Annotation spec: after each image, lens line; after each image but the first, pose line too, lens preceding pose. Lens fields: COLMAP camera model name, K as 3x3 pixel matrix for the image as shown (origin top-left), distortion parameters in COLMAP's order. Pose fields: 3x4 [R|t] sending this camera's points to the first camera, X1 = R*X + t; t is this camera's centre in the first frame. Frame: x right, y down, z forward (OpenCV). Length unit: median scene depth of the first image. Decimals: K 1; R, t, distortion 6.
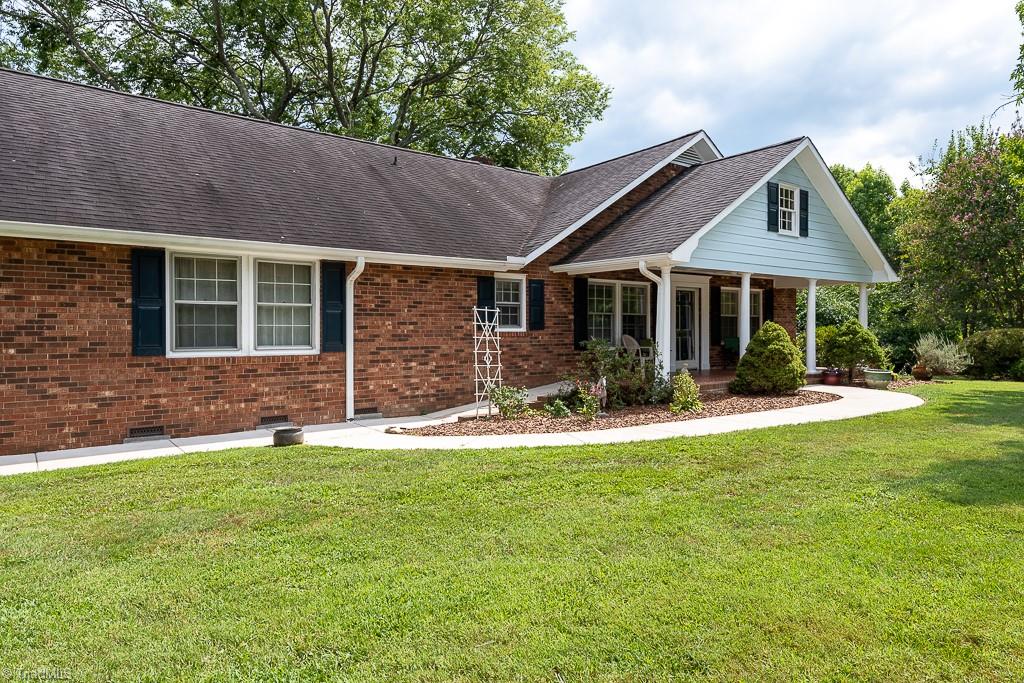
lens RADIAL K [[619.4, 0, 518.9], [0, 619.4, 341.5], [0, 0, 1]] dist [0.015538, -0.001219]
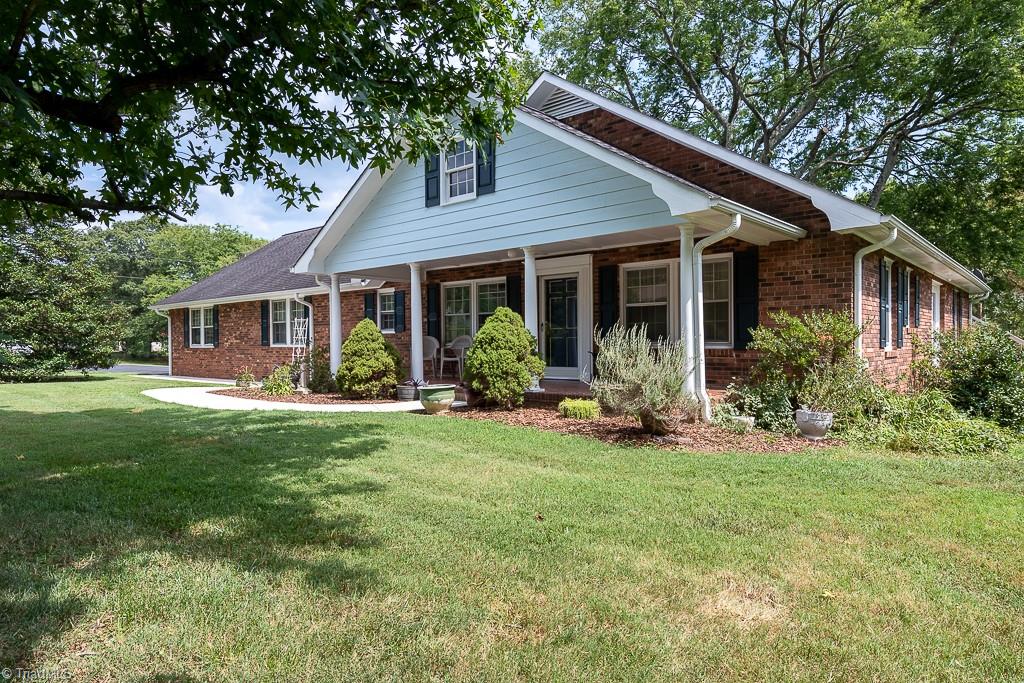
lens RADIAL K [[619.4, 0, 518.9], [0, 619.4, 341.5], [0, 0, 1]] dist [0.015538, -0.001219]
pose [[0.217994, 0.000656, -0.975950, 1.222301], [-0.009762, 0.999951, -0.001508, -0.003169], [0.975901, 0.009856, 0.217989, 0.945157]]
